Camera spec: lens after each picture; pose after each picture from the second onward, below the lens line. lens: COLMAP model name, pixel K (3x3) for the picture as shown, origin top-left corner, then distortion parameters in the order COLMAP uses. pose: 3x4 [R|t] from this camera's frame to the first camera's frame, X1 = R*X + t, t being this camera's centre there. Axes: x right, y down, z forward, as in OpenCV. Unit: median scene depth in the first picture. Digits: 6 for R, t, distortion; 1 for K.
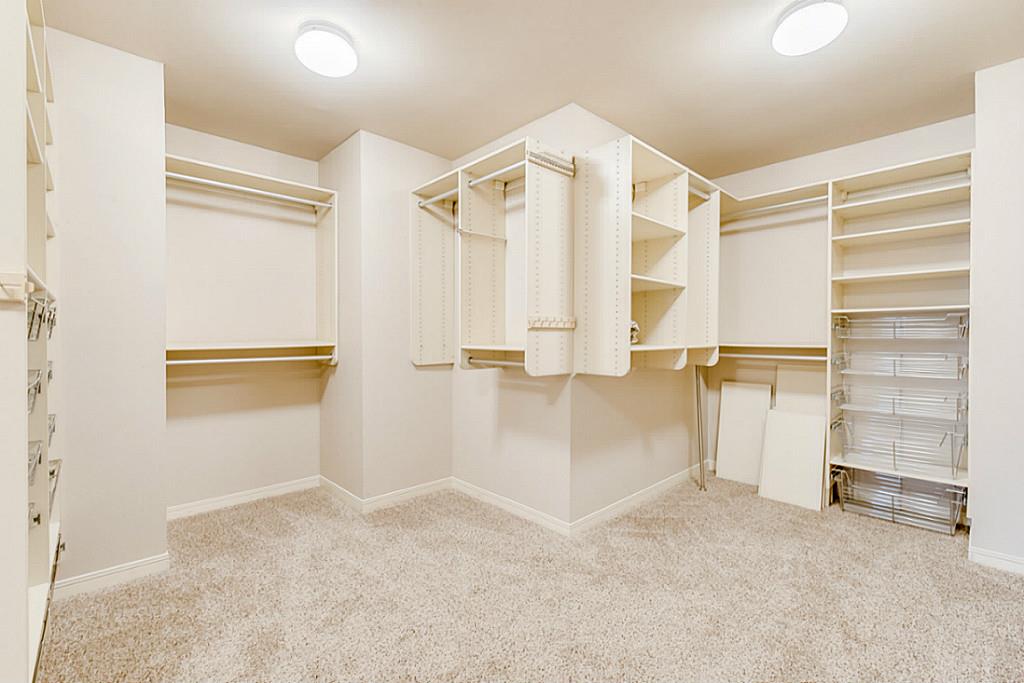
lens RADIAL K [[442.3, 0, 509.7], [0, 442.3, 336.1], [0, 0, 1]] dist [0.000267, -0.000318]
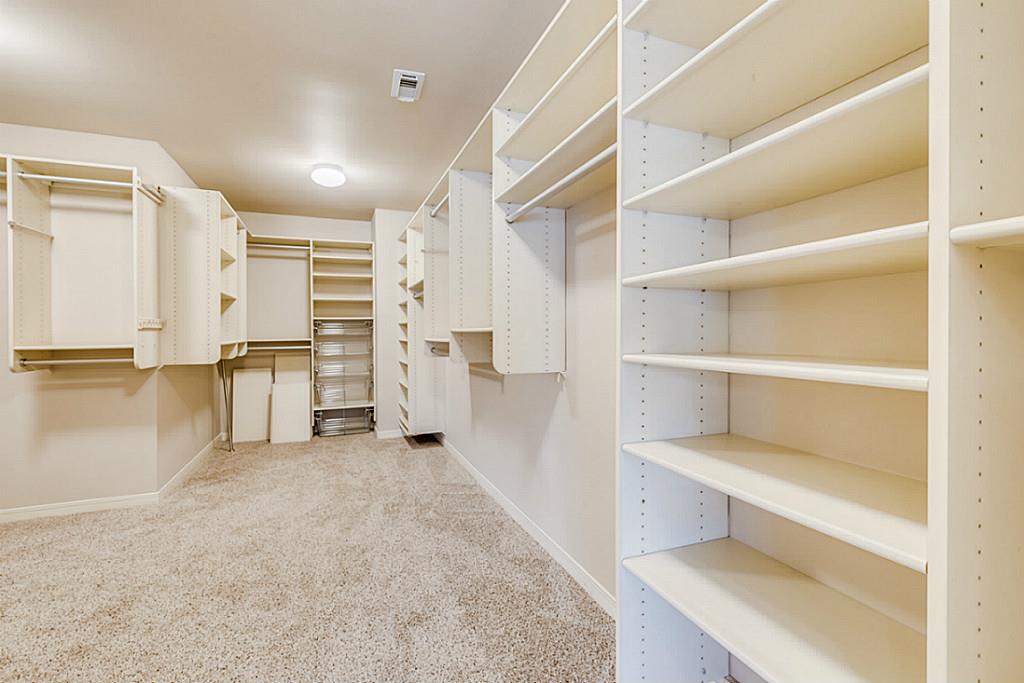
lens RADIAL K [[442.3, 0, 509.5], [0, 442.3, 335.6], [0, 0, 1]] dist [0.000267, -0.000318]
pose [[0.359126, -0.012357, 0.933207, -0.606908], [0.011472, 0.999895, 0.008825, 0.001496], [-0.933218, 0.007537, 0.359230, -0.307056]]
